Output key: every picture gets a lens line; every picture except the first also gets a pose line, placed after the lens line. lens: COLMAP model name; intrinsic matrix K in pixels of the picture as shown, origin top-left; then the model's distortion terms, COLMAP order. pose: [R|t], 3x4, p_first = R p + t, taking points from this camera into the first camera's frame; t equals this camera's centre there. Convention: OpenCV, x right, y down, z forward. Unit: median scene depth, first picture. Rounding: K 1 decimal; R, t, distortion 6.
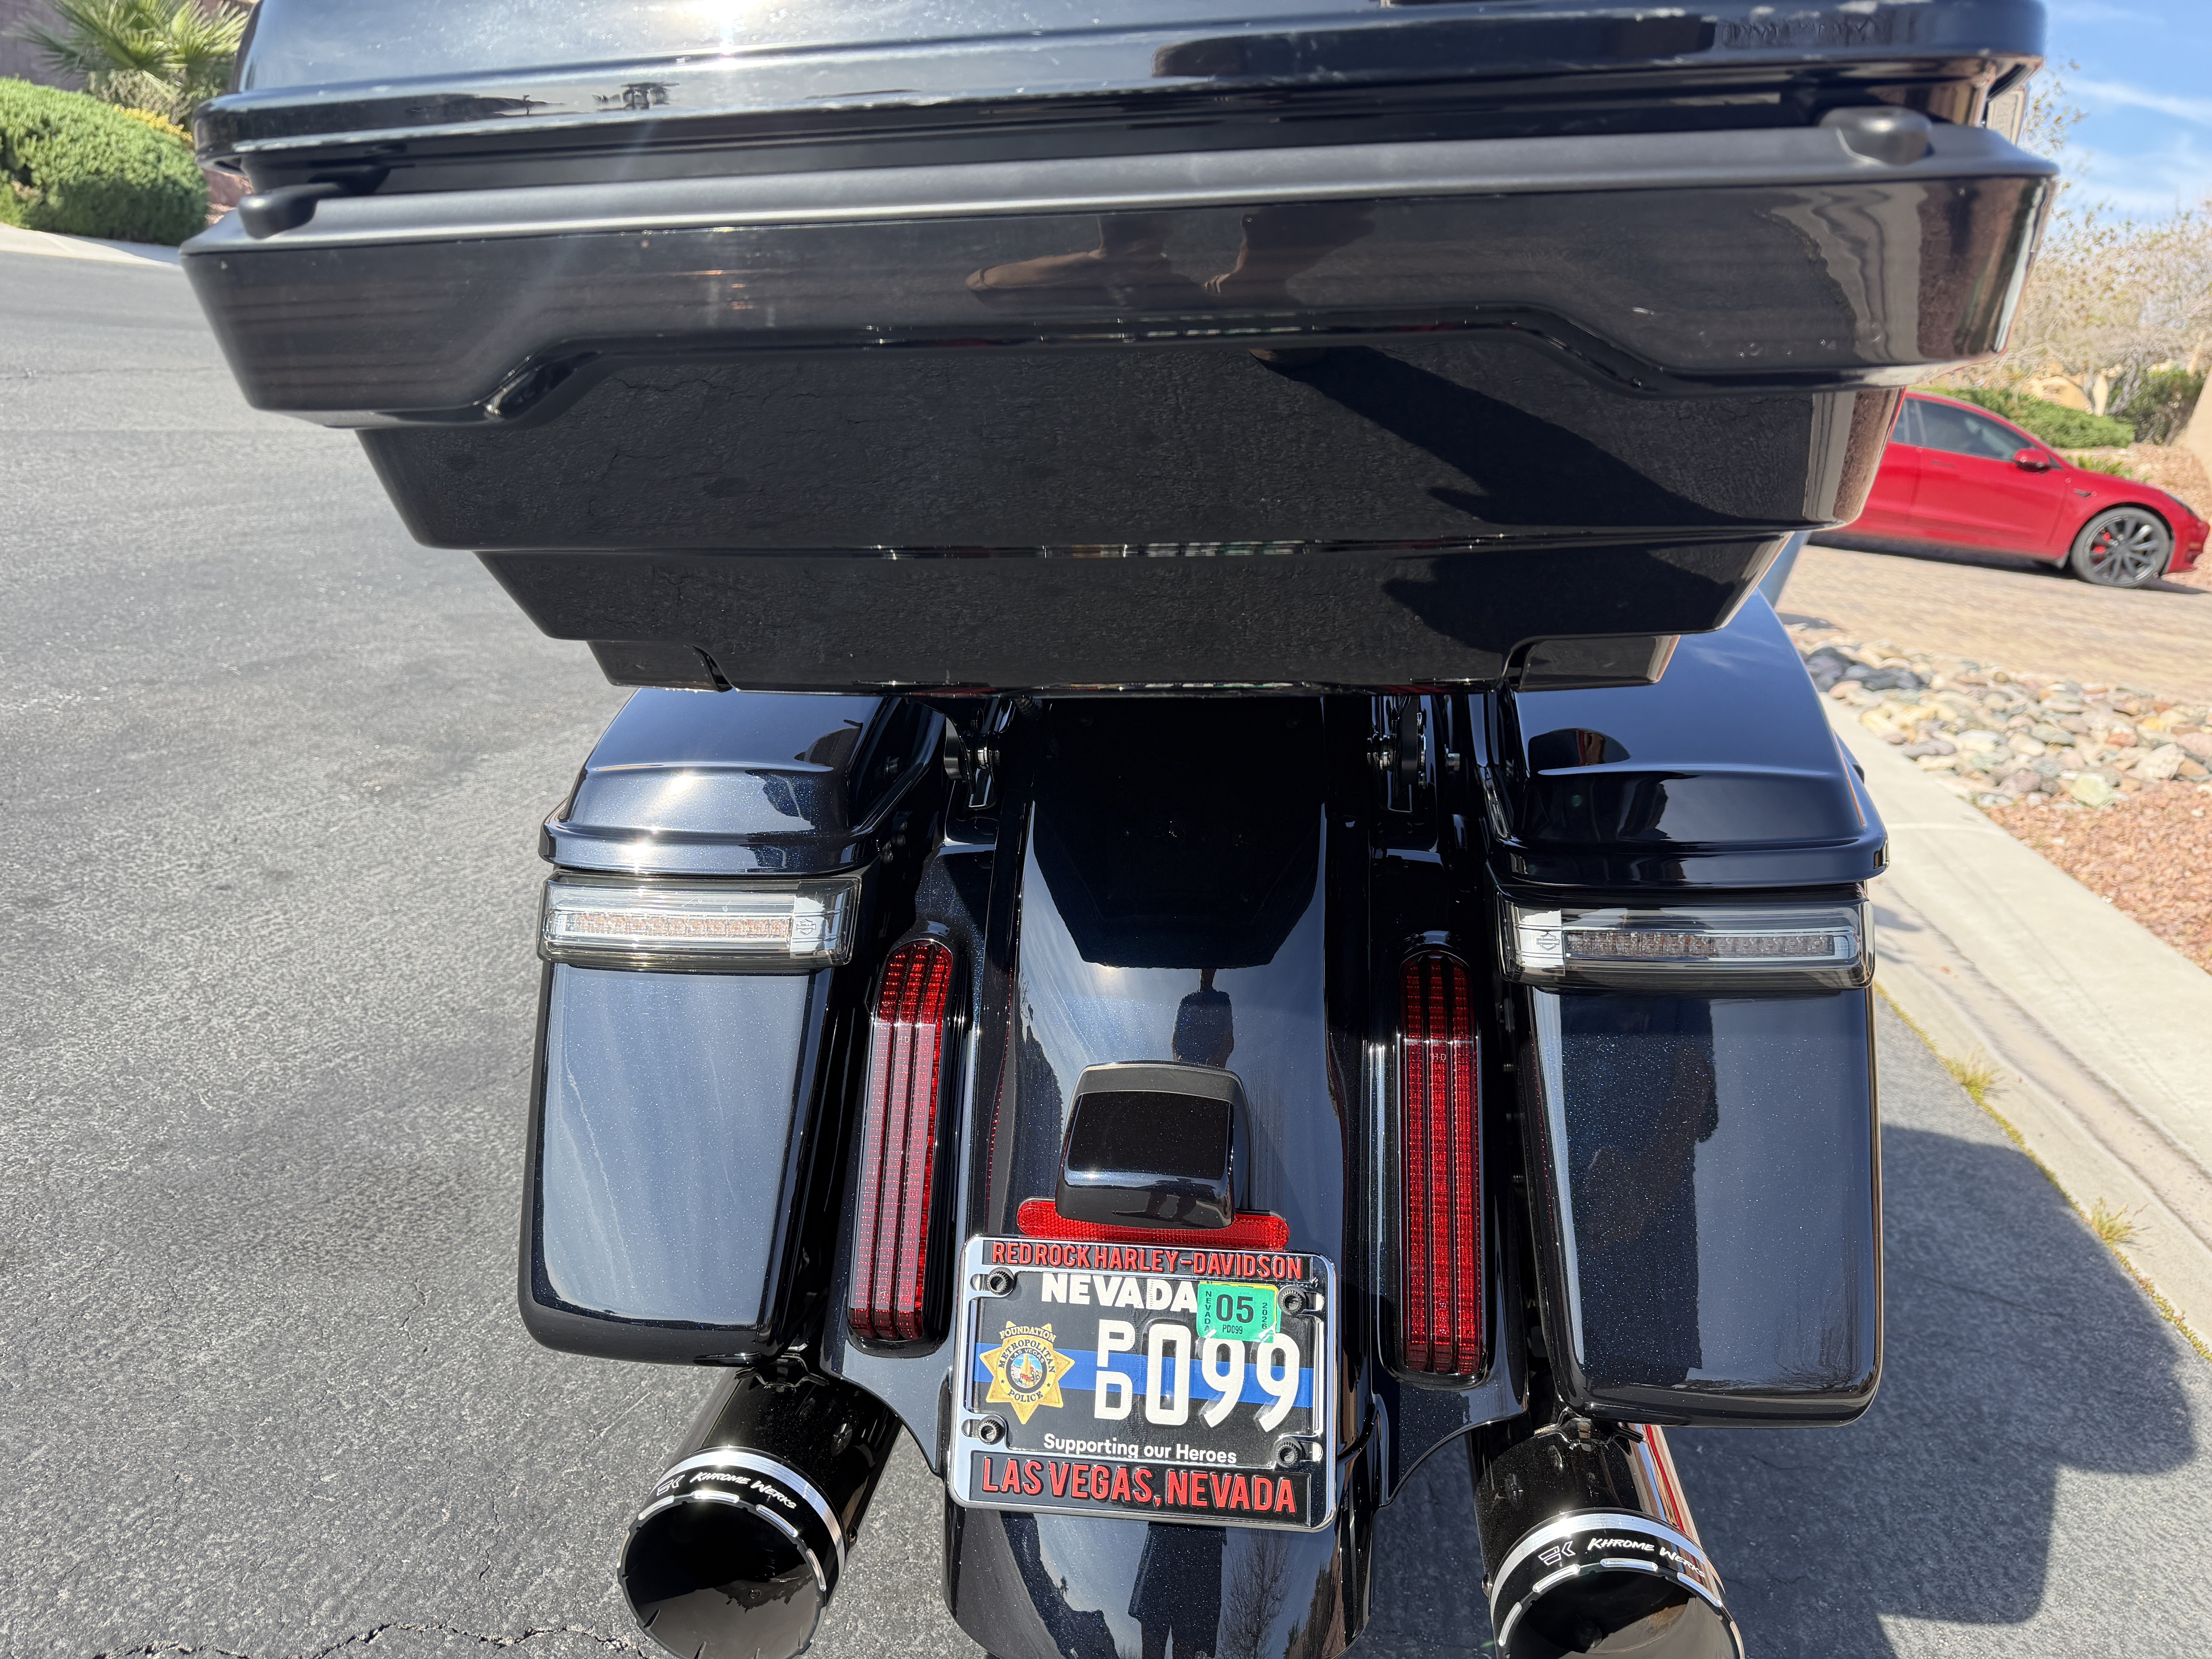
lens RADIAL K [[1571.2, 0, 1106.0], [0, 1571.2, 829.5], [0, 0, 1]] dist [-0.007482, -0.001841]
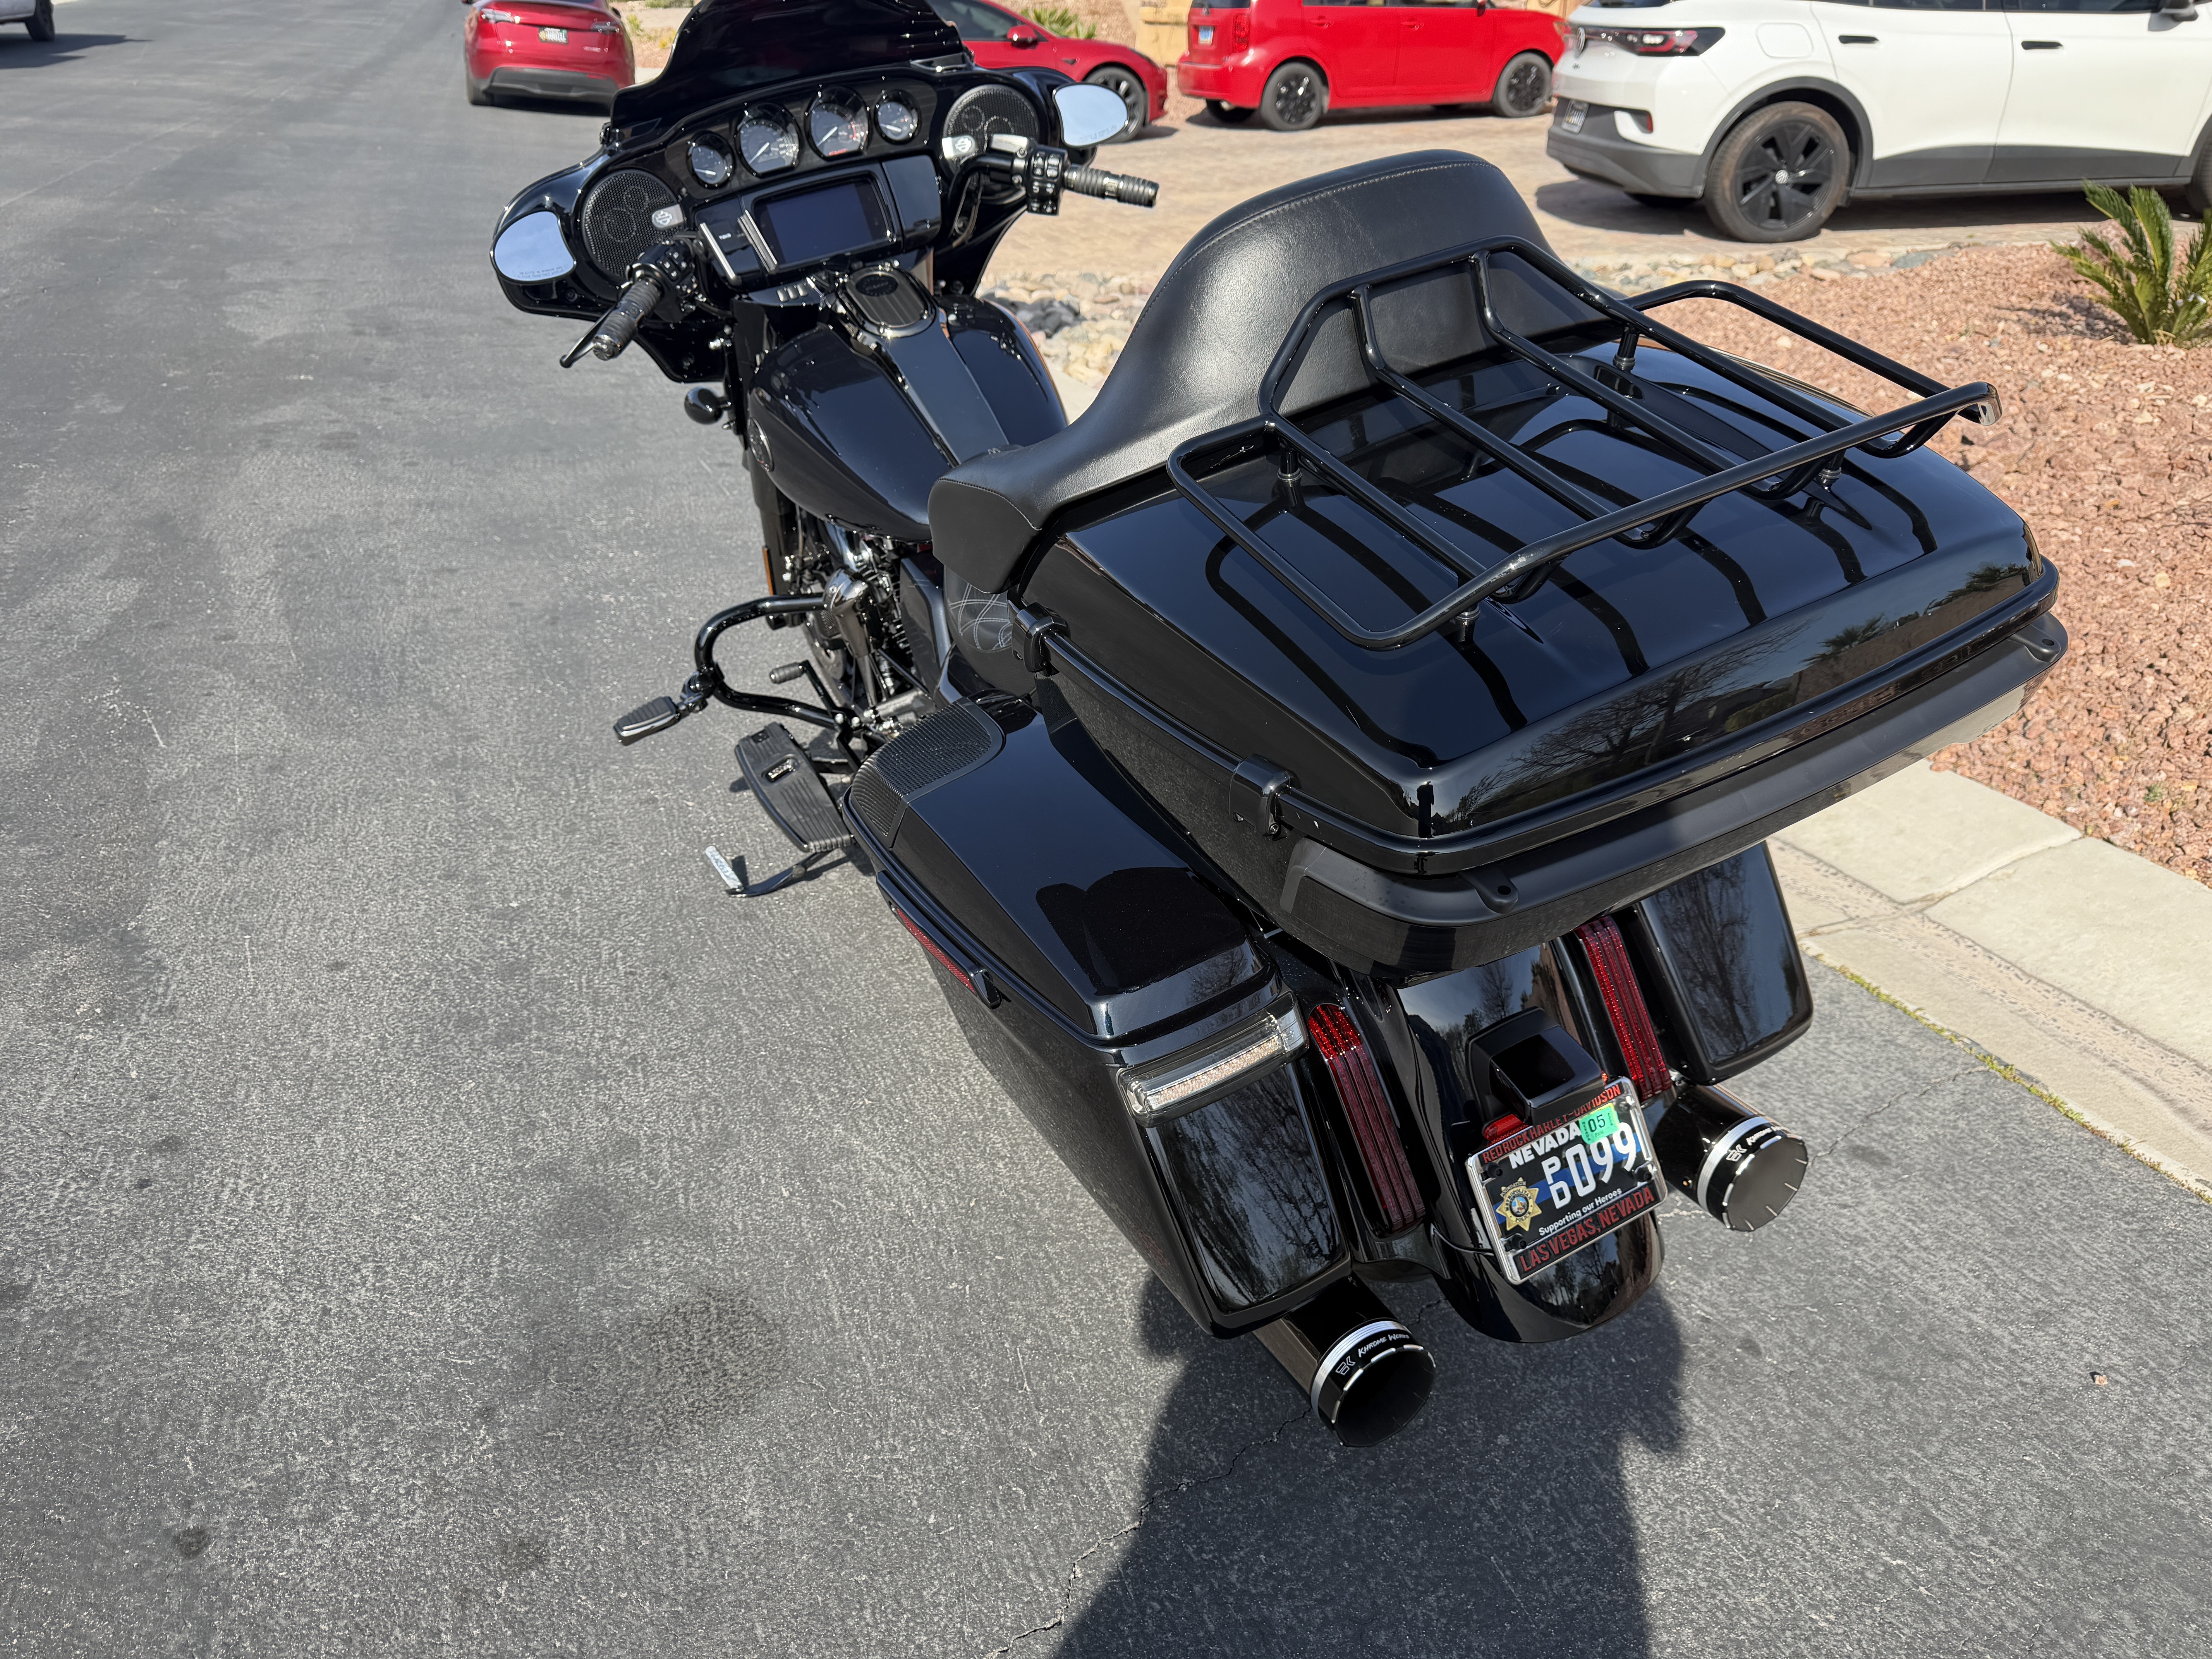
lens RADIAL K [[1571.2, 0, 1106.0], [0, 1571.2, 829.5], [0, 0, 1]] dist [-0.007482, -0.001841]
pose [[0.806225, -0.383228, 0.450707, -1.101443], [0.267147, 0.915567, 0.300617, -0.739267], [-0.527857, -0.121960, 0.840531, -0.232181]]
